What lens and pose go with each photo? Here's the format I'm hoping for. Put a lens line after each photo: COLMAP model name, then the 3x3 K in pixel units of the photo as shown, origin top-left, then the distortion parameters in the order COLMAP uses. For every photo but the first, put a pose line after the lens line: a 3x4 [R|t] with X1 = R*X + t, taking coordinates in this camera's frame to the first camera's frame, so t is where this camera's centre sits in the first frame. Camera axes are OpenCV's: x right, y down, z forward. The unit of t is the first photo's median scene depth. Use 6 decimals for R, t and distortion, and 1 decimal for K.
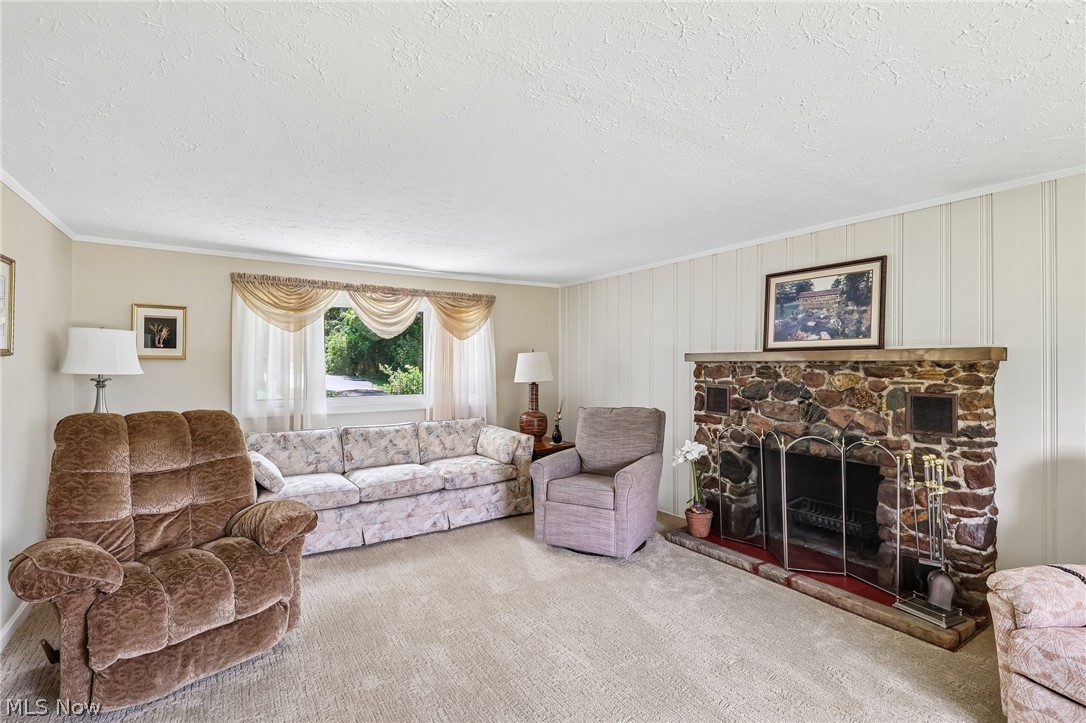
lens RADIAL K [[506.4, 0, 541.0], [0, 506.4, 360.8], [0, 0, 1]] dist [0.002177, -0.000268]
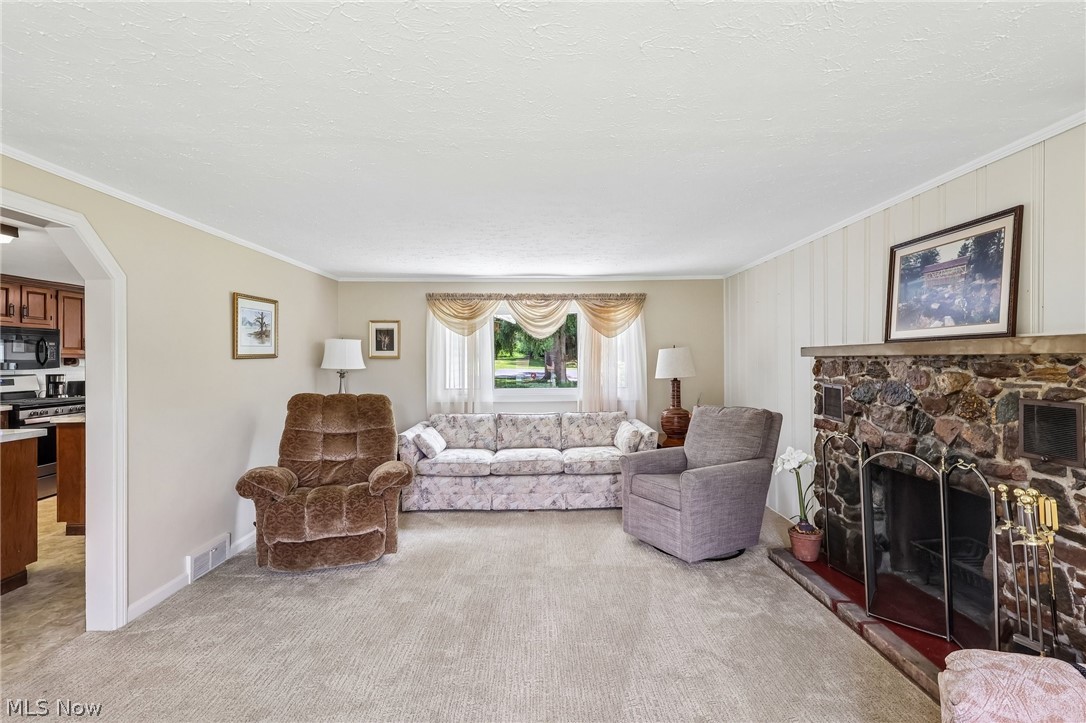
lens RADIAL K [[506.4, 0, 539.8], [0, 506.4, 357.0], [0, 0, 1]] dist [0.002177, -0.000268]
pose [[0.842926, -0.008838, -0.537957, 0.448814], [0.009775, 0.999952, -0.001112, -0.001605], [0.537940, -0.004321, 0.842972, 0.038722]]
